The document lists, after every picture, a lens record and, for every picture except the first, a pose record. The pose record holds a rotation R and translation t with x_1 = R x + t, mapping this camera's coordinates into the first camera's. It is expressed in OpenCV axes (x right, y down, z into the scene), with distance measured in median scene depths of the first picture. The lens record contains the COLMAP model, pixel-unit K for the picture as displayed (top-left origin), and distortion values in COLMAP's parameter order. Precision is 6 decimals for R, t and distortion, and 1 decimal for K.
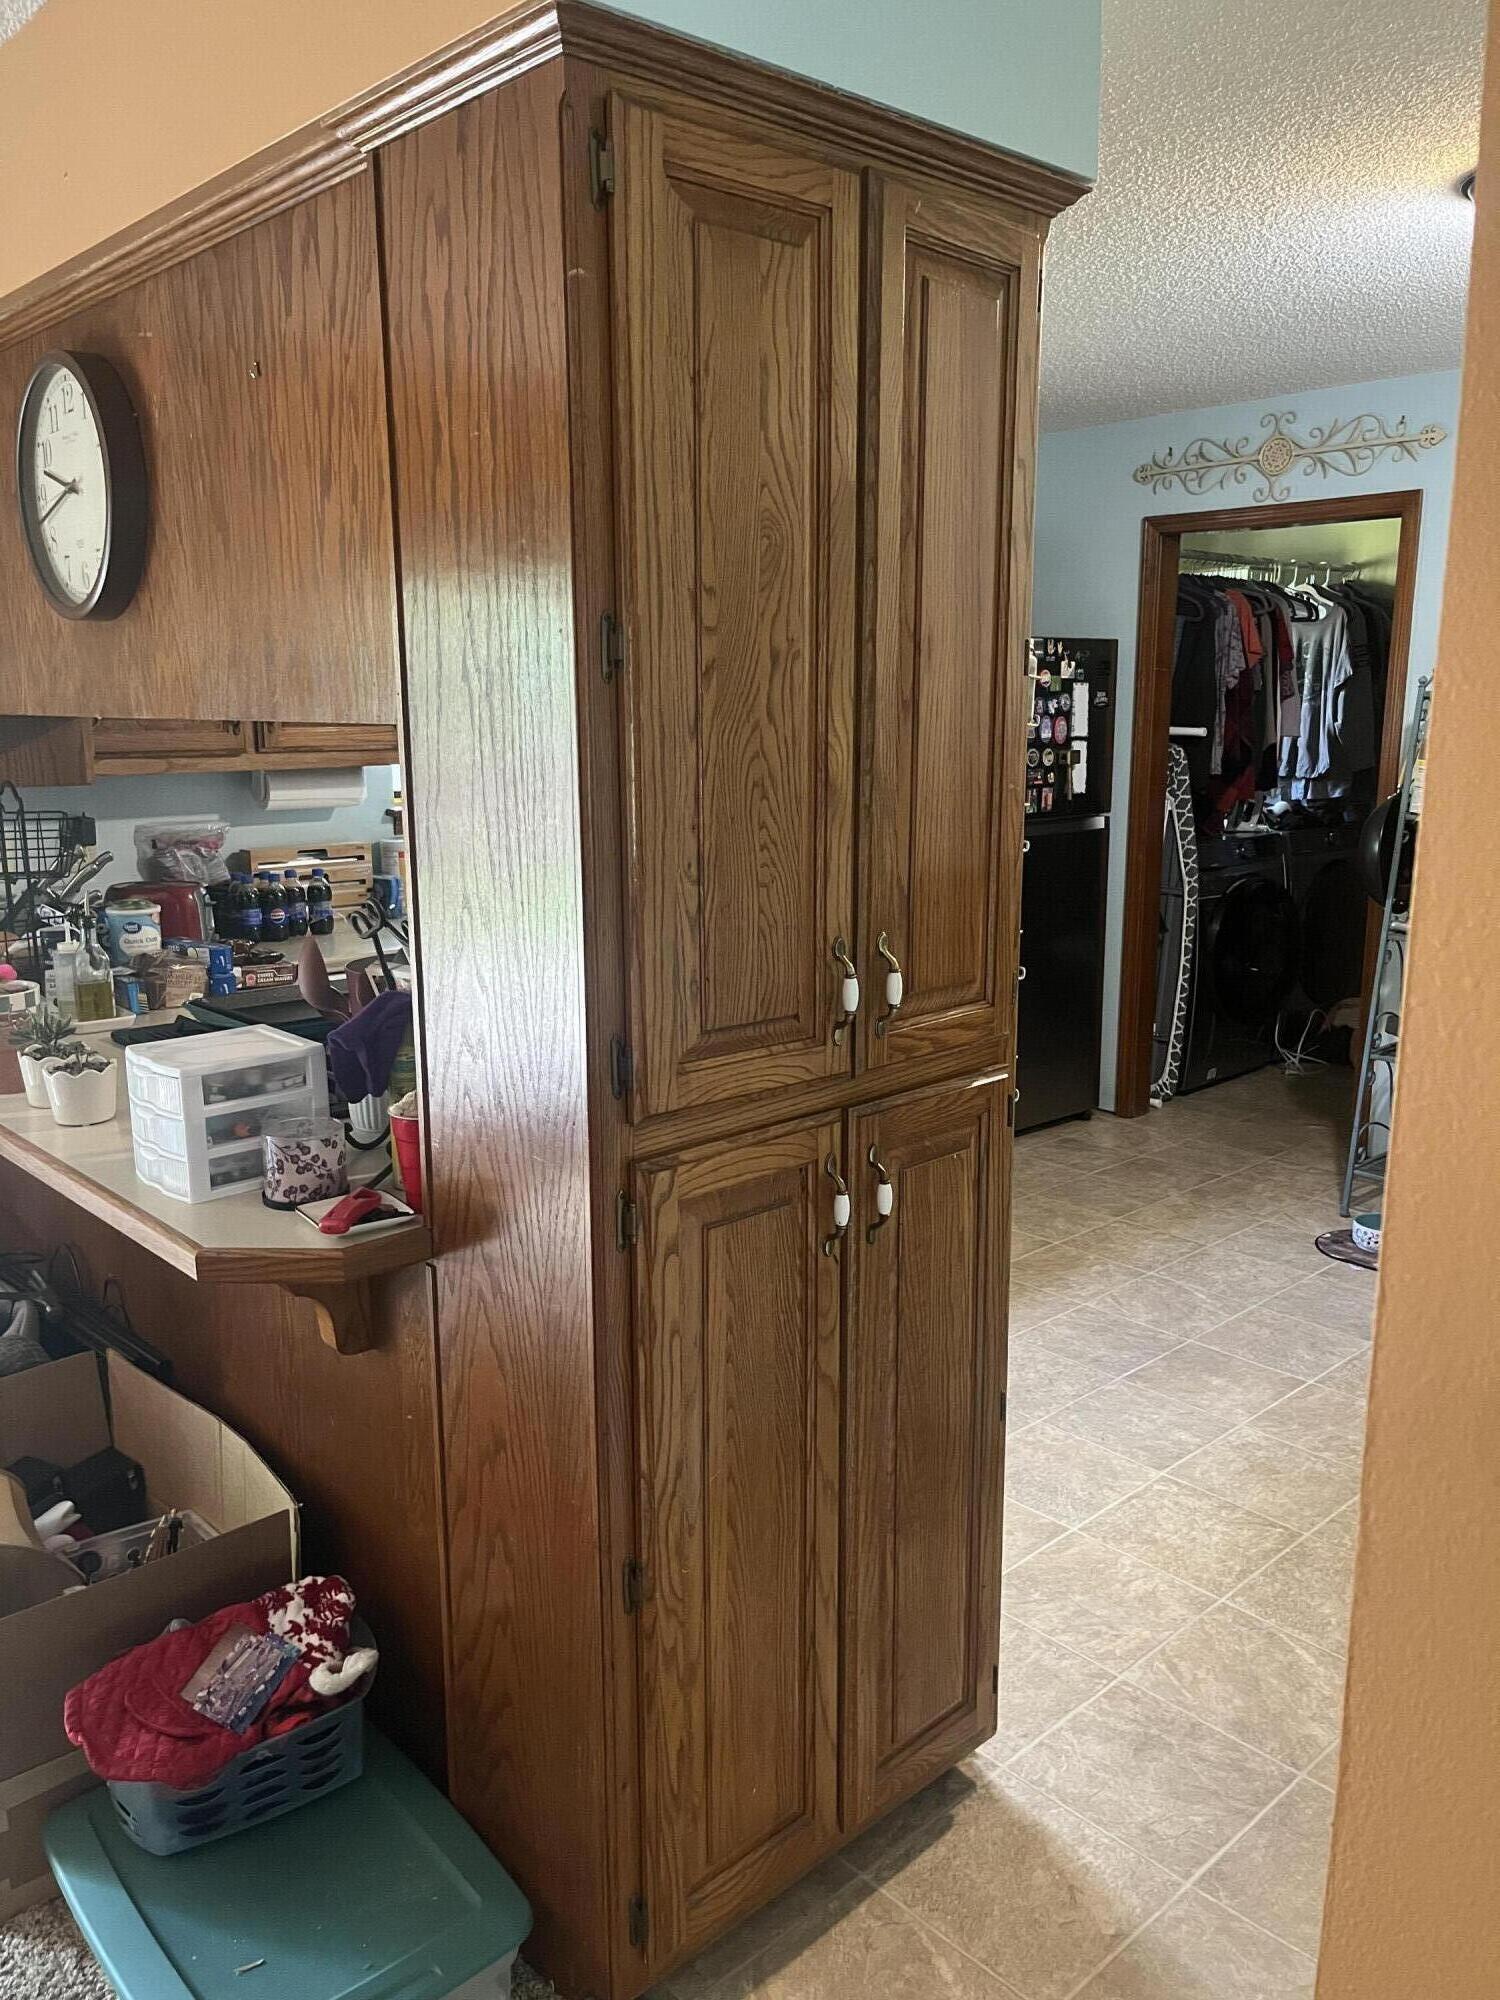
lens RADIAL K [[1514.7, 0, 750.0], [0, 1514.7, 1000.0], [0, 0, 1]] dist [0.053994, -0.038863]
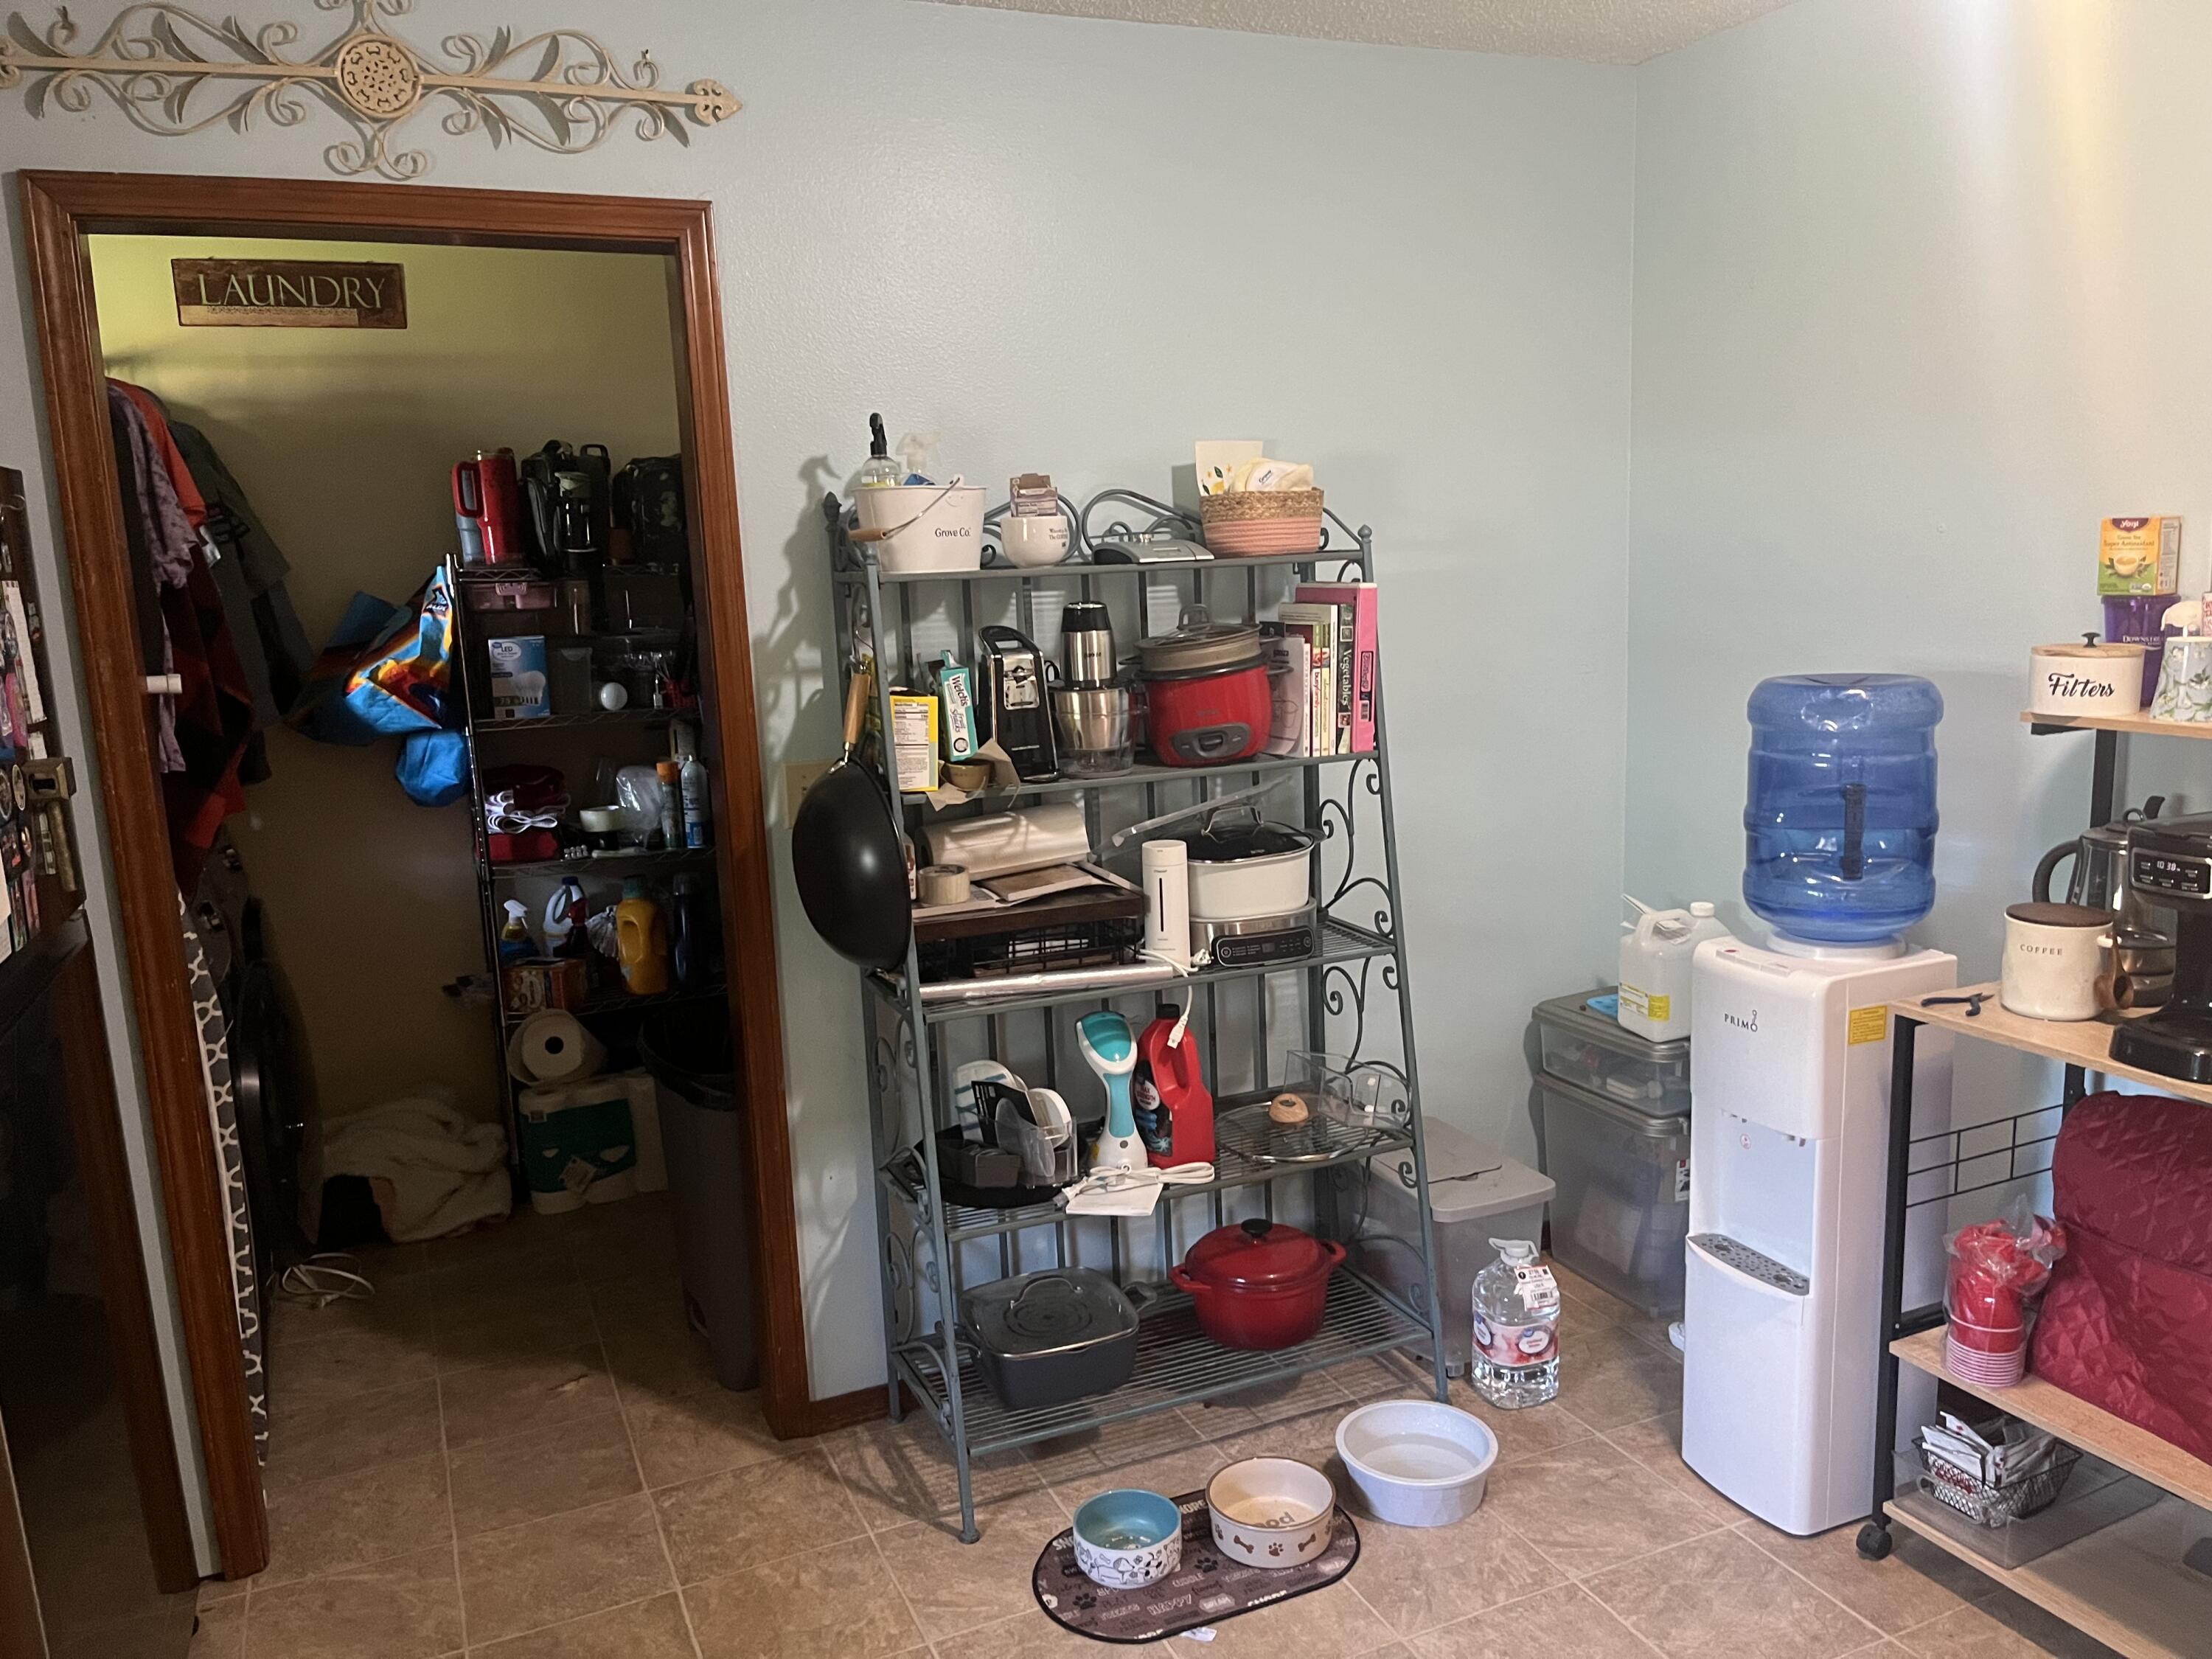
lens RADIAL K [[1667.4, 0, 1099.6], [0, 1667.4, 840.1], [0, 0, 1]] dist [0.063029, -0.083216]
pose [[0.323849, -0.177509, 0.929308, -0.107030], [0.227037, 0.968122, 0.105805, -0.156833], [-0.918464, 0.176722, 0.353826, 0.746385]]
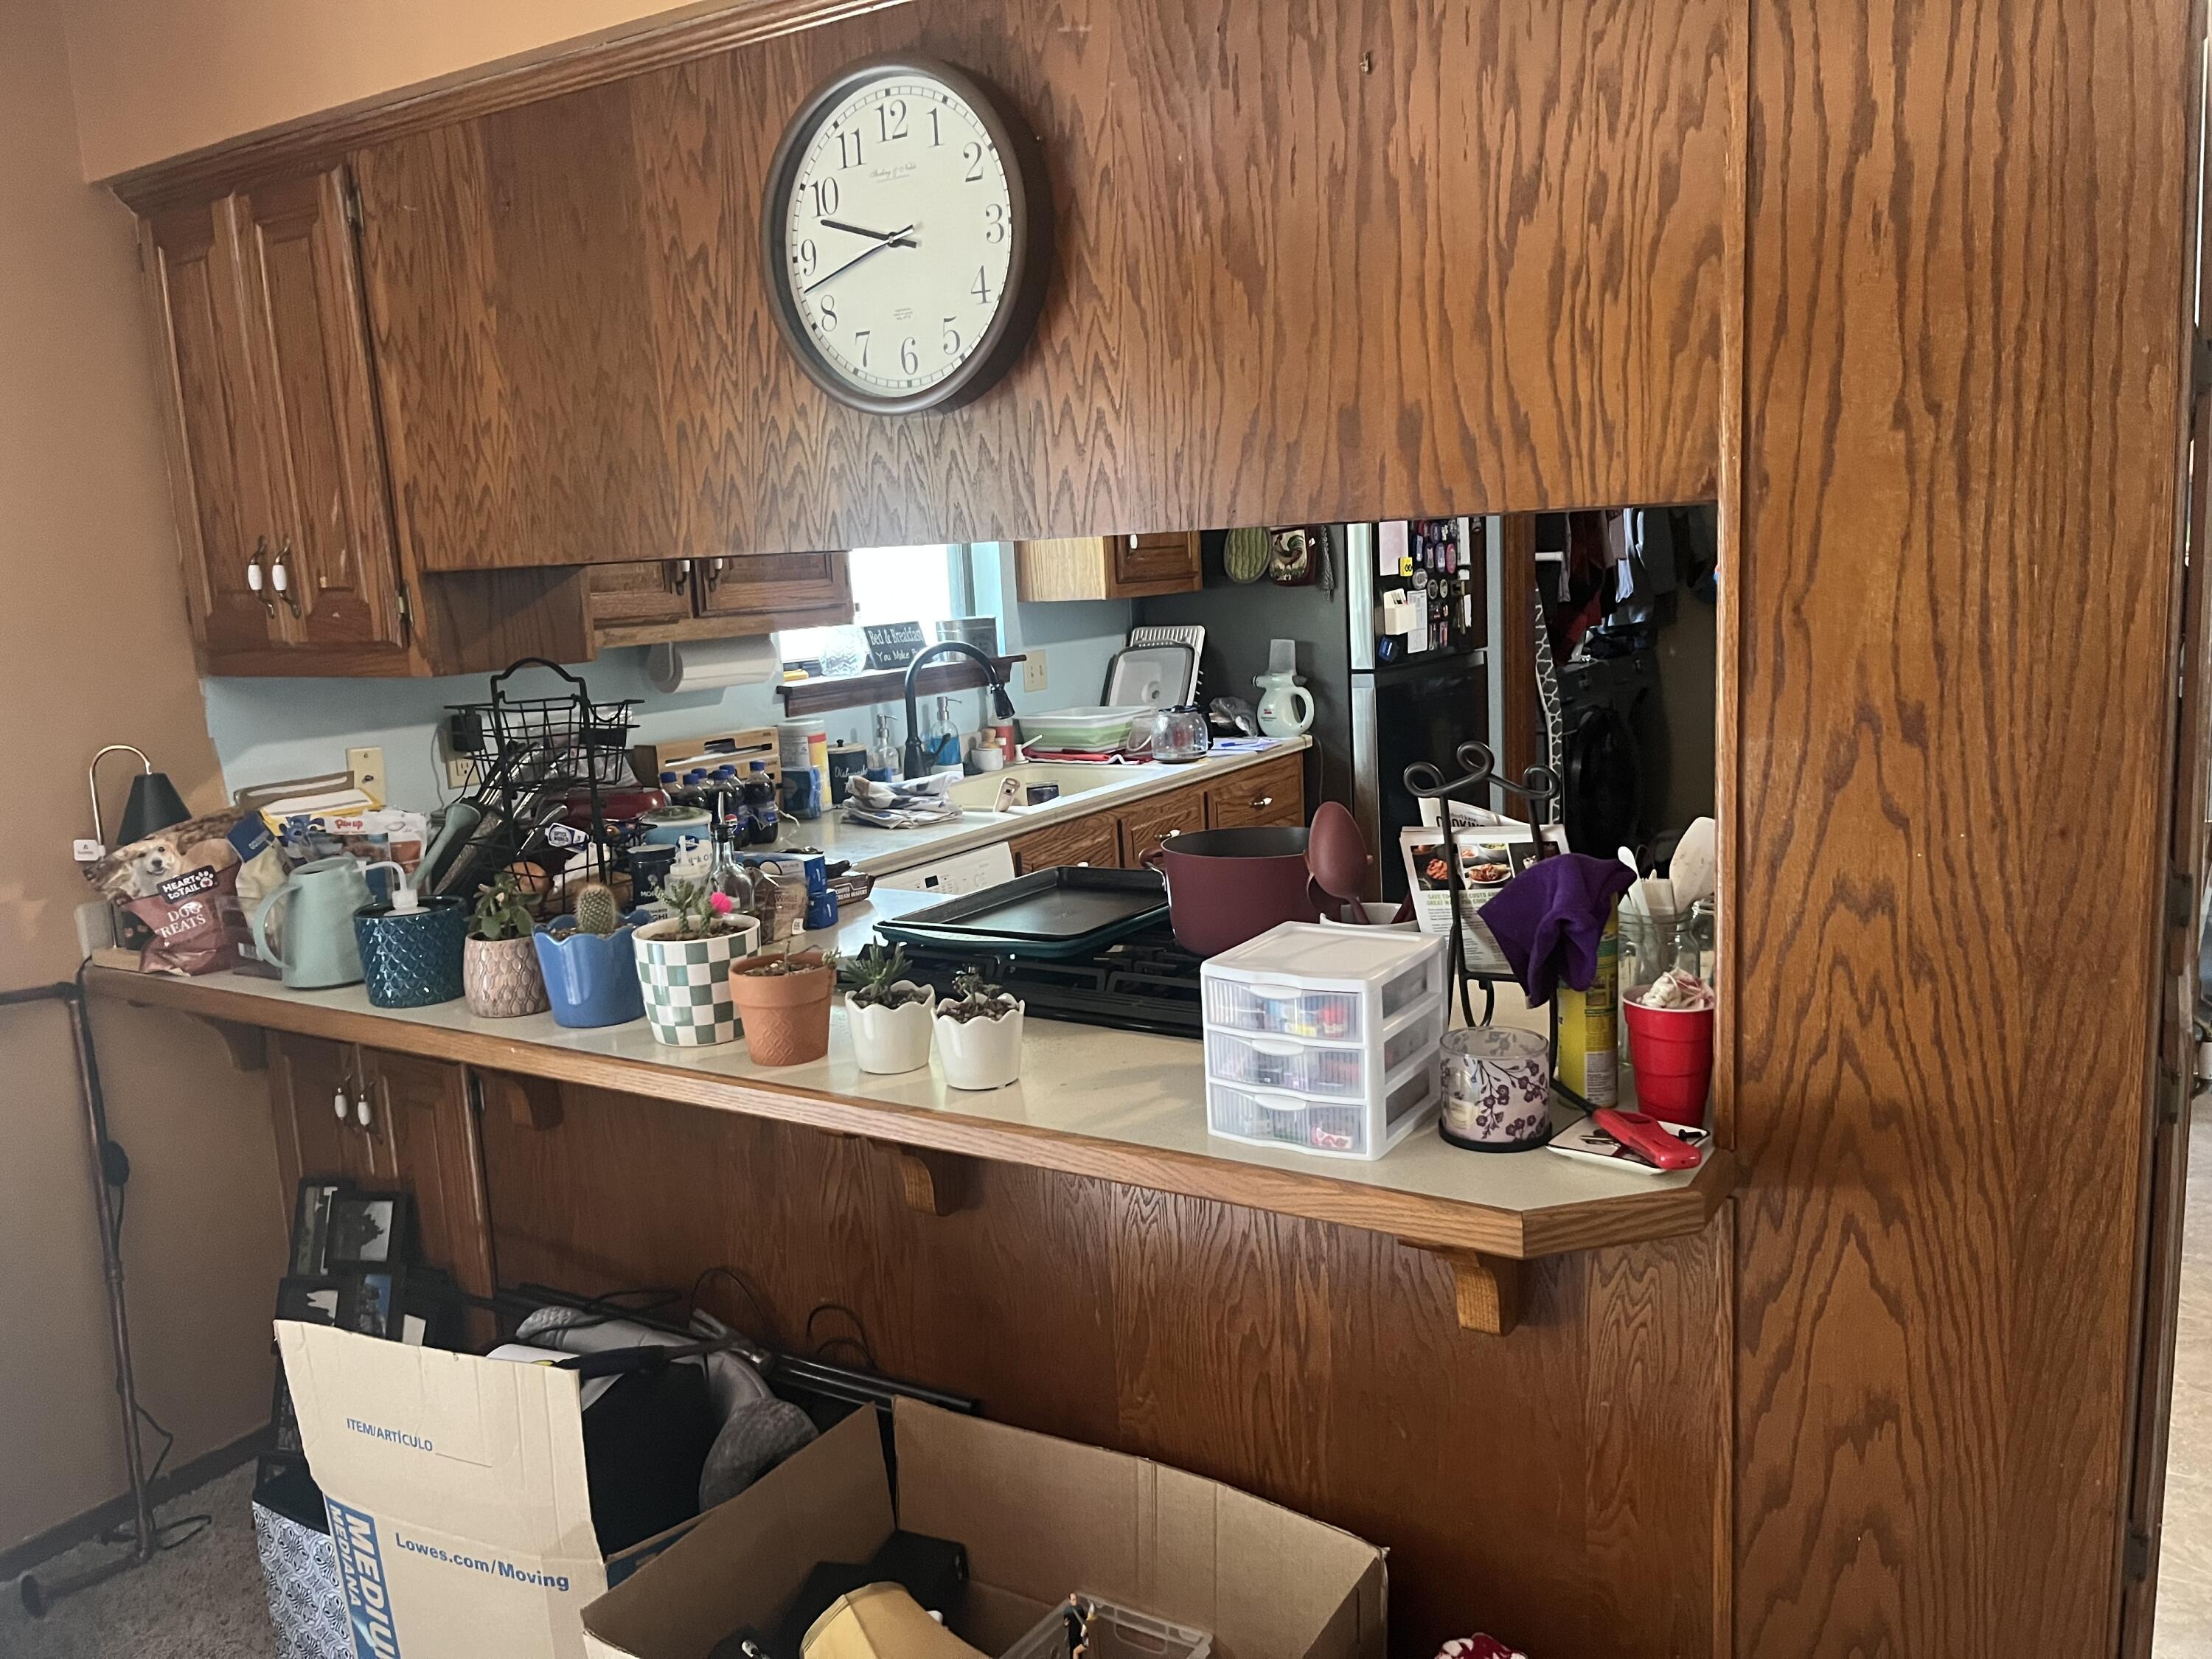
lens RADIAL K [[1675.2, 0, 1130.0], [0, 1675.2, 829.9], [0, 0, 1]] dist [0.053994, -0.038863]
pose [[0.961558, -0.086047, 0.260773, -0.305807], [0.096633, 0.994926, -0.028022, -0.007189], [-0.257039, 0.052144, 0.964993, 0.102861]]
